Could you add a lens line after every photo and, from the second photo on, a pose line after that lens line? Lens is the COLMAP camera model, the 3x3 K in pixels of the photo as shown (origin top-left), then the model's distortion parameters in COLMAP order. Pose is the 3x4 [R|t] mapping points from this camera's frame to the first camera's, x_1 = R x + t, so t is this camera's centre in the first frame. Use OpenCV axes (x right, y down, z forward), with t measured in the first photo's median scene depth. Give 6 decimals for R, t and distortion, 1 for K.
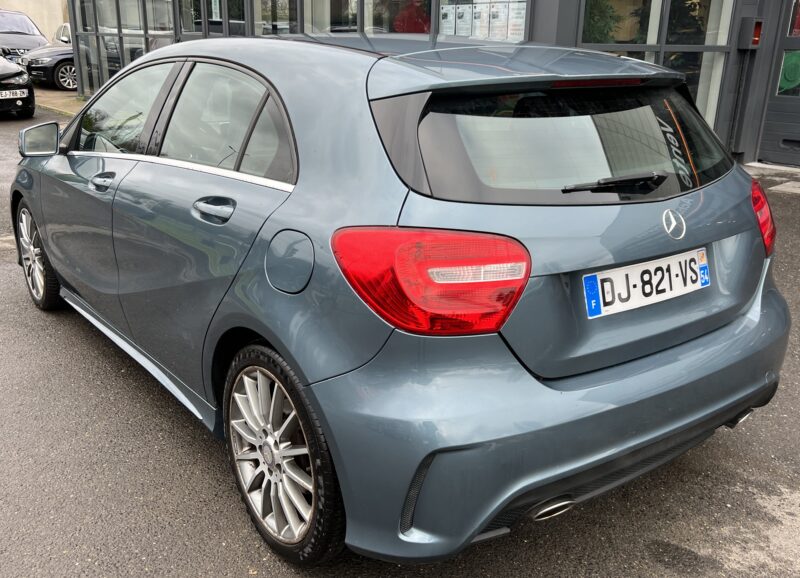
lens RADIAL K [[777.4, 0, 398.1], [0, 777.4, 290.2], [0, 0, 1]] dist [0.012121, 0.000000]
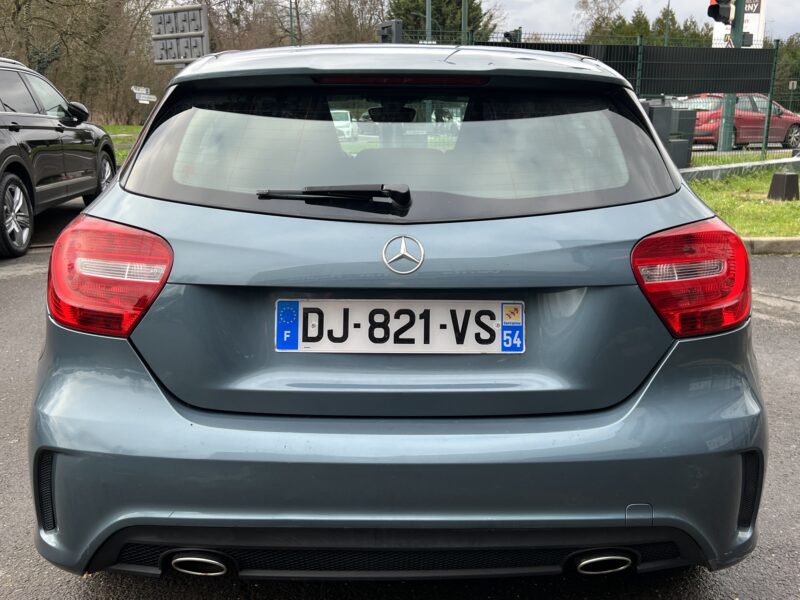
lens RADIAL K [[793.2, 0, 401.5], [0, 793.2, 297.1], [0, 0, 1]] dist [0.021039, 0.000000]
pose [[0.825598, 0.130286, -0.549012, 0.791006], [-0.174327, 0.984273, -0.028574, -0.019019], [0.536655, 0.119298, 0.835326, 0.344086]]
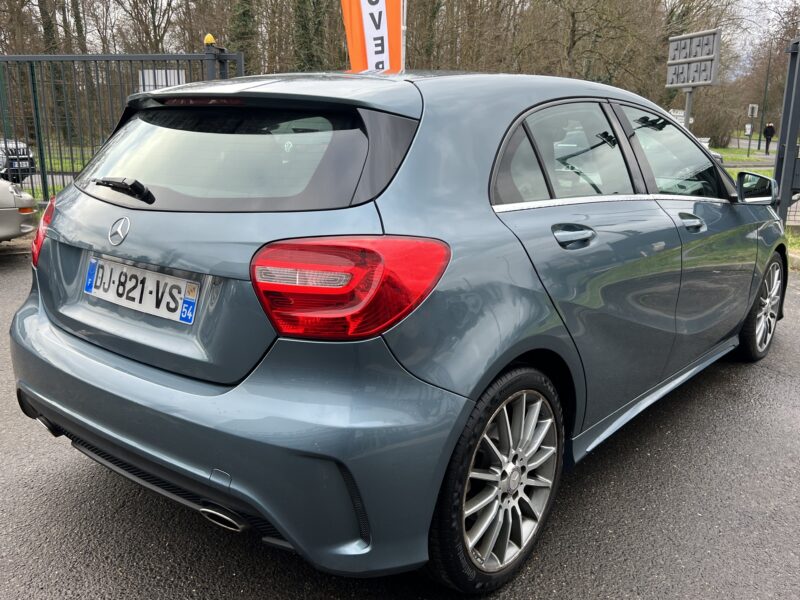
lens RADIAL K [[747.0, 0, 399.2], [0, 747.0, 300.9], [0, 0, 1]] dist [0.000161, 0.000000]
pose [[0.269032, 0.222840, -0.936997, 1.403859], [-0.310320, 0.941040, 0.134702, -0.246269], [0.911769, 0.254530, 0.322322, 1.042070]]
